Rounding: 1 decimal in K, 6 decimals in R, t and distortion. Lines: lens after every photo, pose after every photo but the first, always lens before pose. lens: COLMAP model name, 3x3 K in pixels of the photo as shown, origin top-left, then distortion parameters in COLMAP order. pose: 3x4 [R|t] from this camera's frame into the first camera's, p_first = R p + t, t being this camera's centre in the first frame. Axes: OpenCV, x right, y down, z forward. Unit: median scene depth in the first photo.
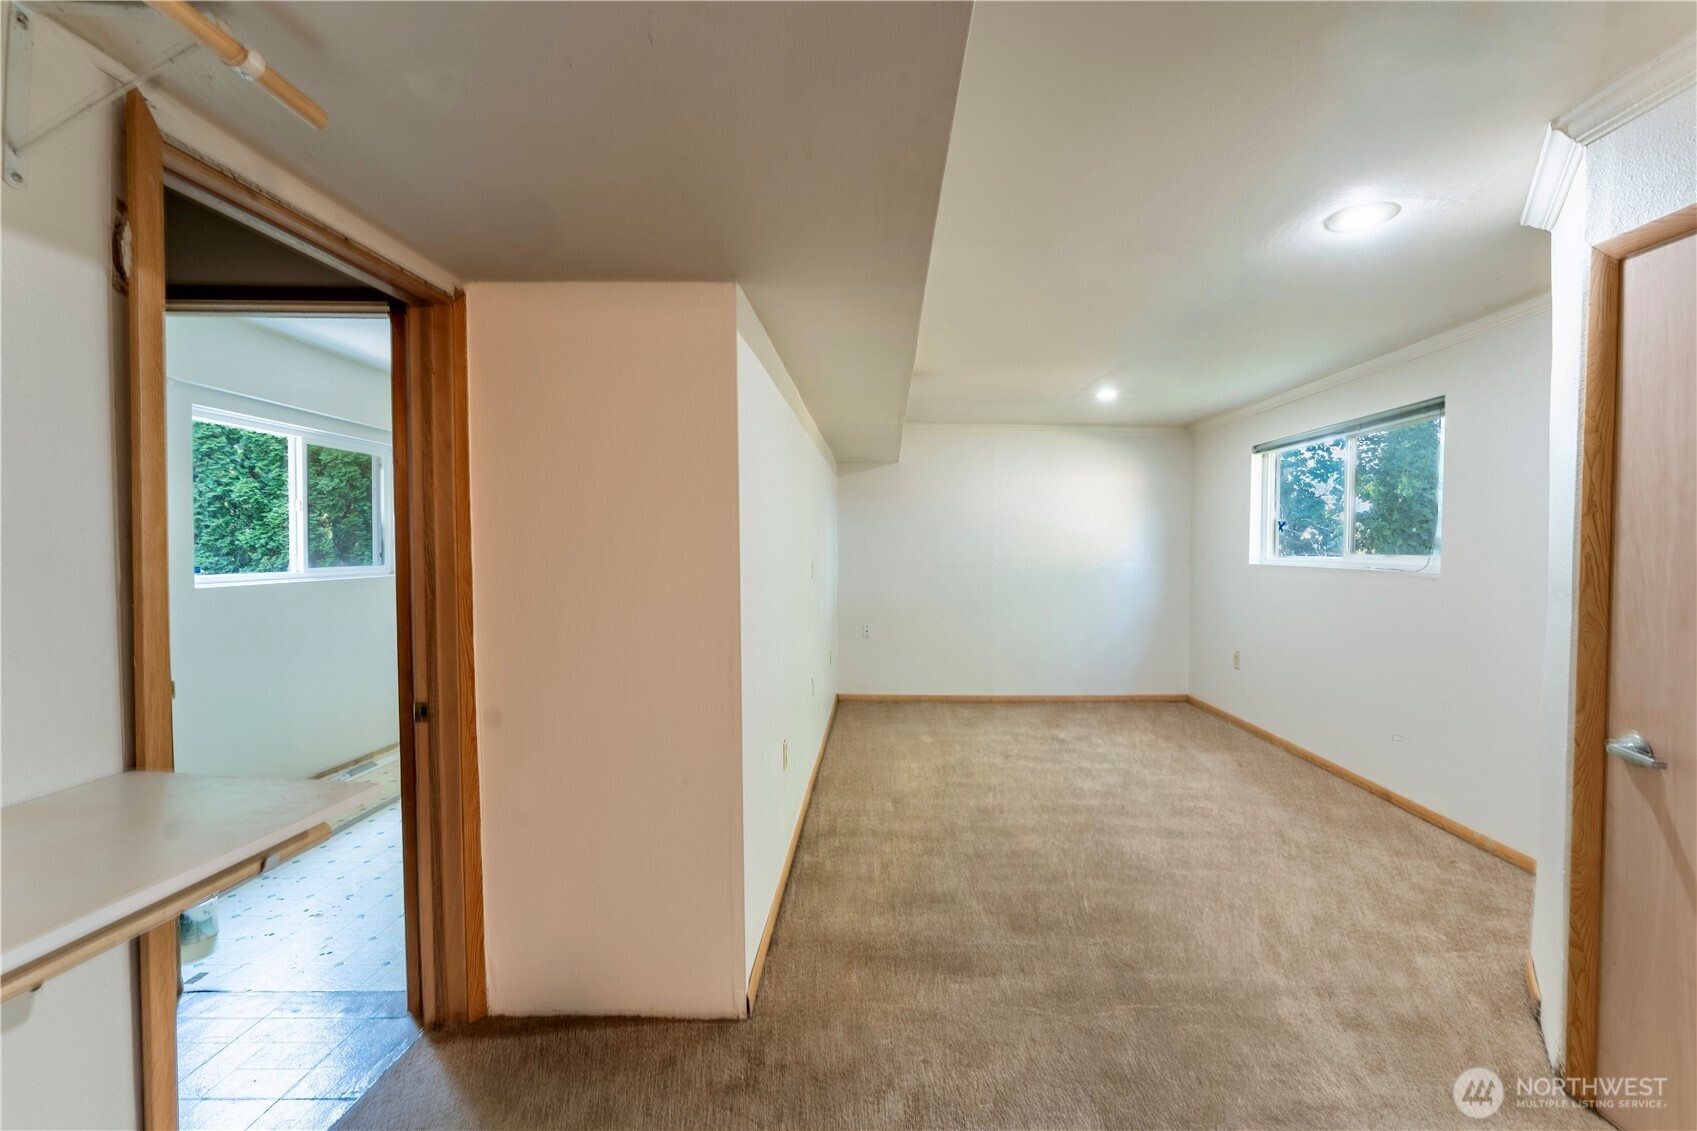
lens RADIAL K [[695.5, 0, 865.2], [0, 695.5, 567.4], [0, 0, 1]] dist [-0.003192, 0.000284]
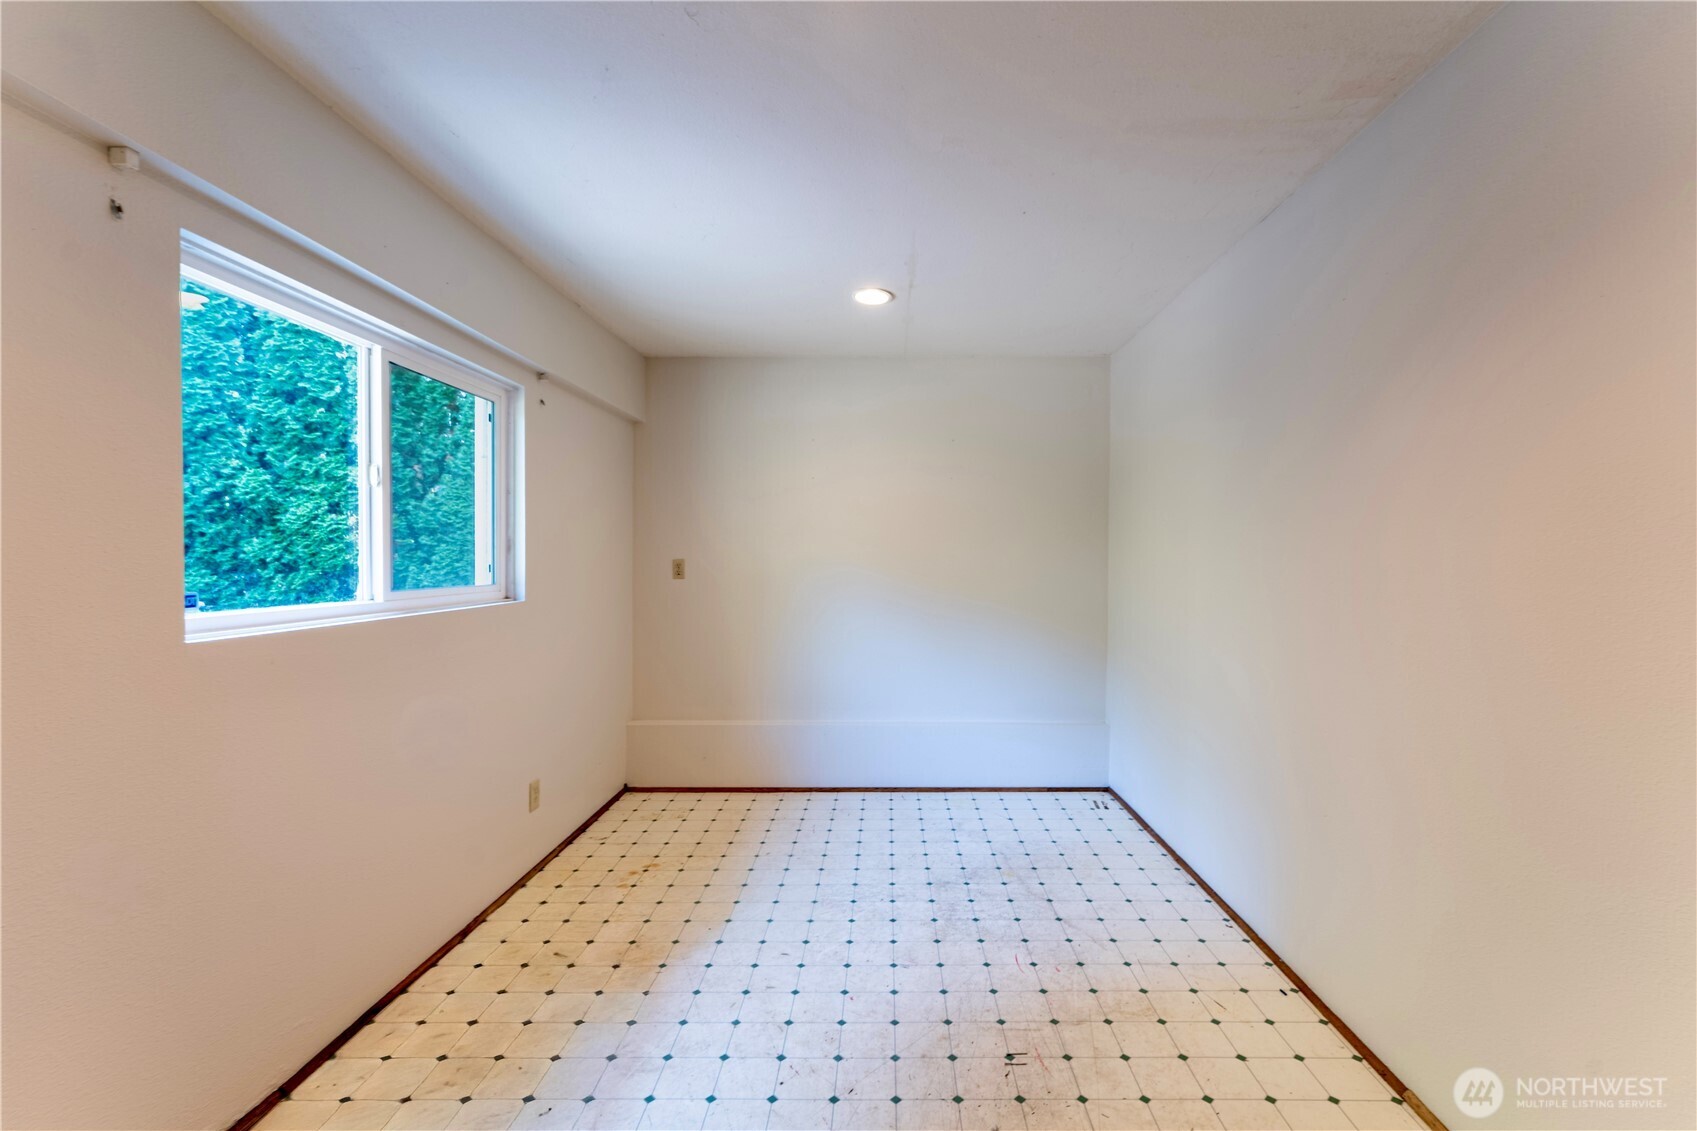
lens RADIAL K [[695.5, 0, 835.8], [0, 695.5, 560.6], [0, 0, 1]] dist [-0.003192, 0.000284]
pose [[0.999707, -0.018686, -0.015361, -0.264470], [0.018359, 0.999608, -0.021140, -0.003476], [0.015750, 0.020852, 0.999659, 0.273928]]
